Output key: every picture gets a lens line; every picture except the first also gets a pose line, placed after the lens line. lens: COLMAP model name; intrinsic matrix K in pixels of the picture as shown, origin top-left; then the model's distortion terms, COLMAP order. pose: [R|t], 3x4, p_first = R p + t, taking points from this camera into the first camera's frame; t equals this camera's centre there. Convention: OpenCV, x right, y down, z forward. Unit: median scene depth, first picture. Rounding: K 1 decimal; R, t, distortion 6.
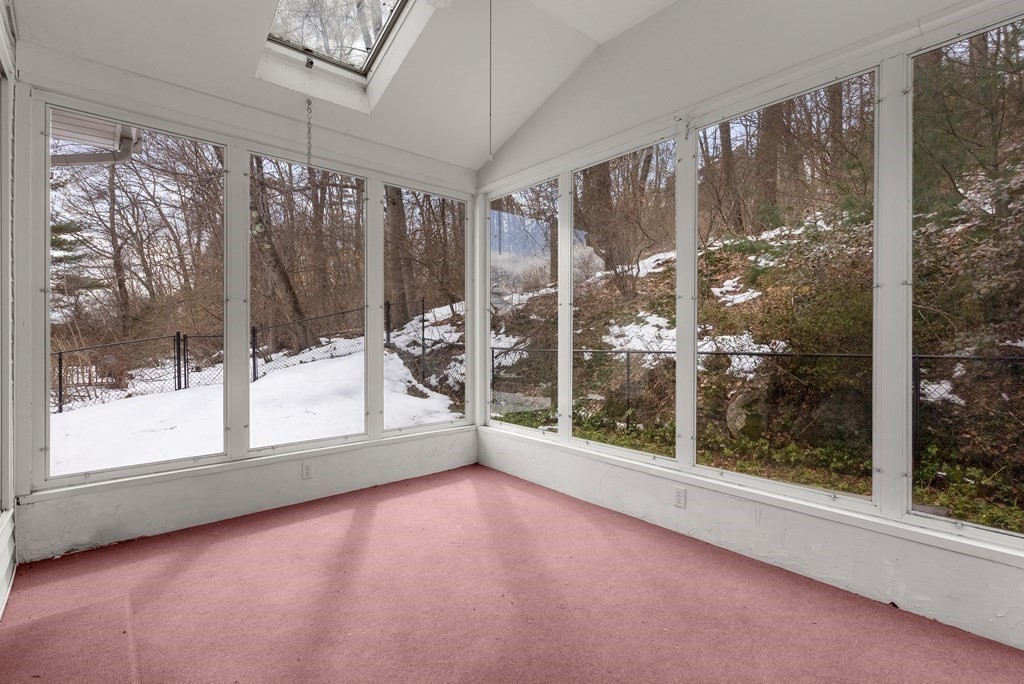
lens RADIAL K [[480.9, 0, 504.3], [0, 480.9, 337.4], [0, 0, 1]] dist [-0.008957, 0.004194]
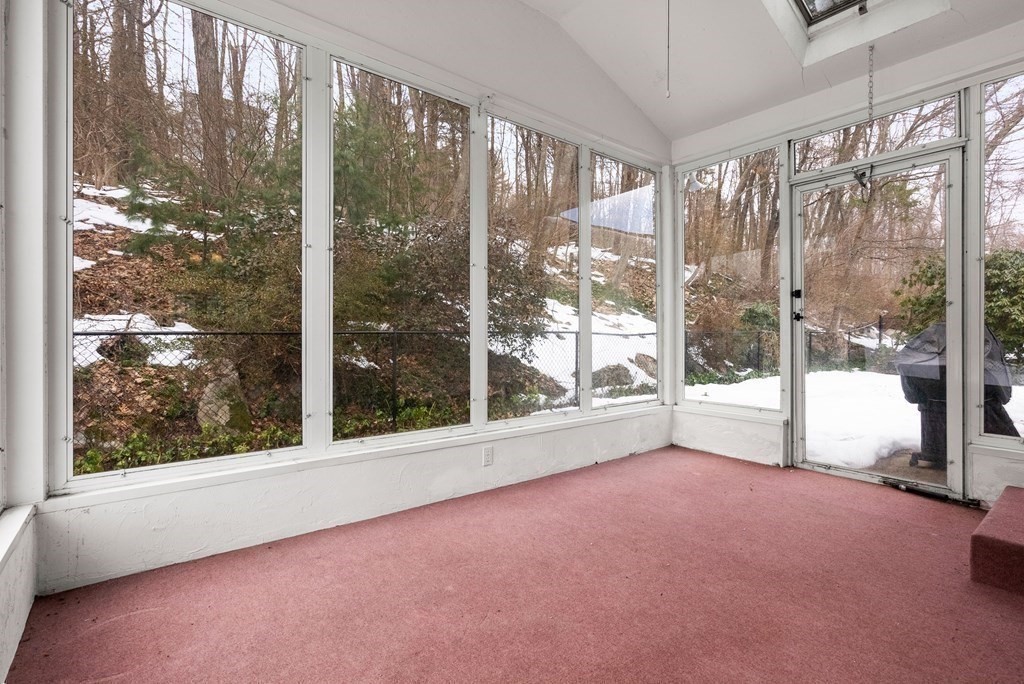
lens RADIAL K [[480.9, 0, 530.9], [0, 480.9, 324.0], [0, 0, 1]] dist [-0.008957, 0.004194]
pose [[0.020851, 0.020543, 0.999572, -0.646088], [0.007194, 0.999760, -0.020697, 0.067006], [-0.999757, 0.007623, 0.020698, 0.839354]]
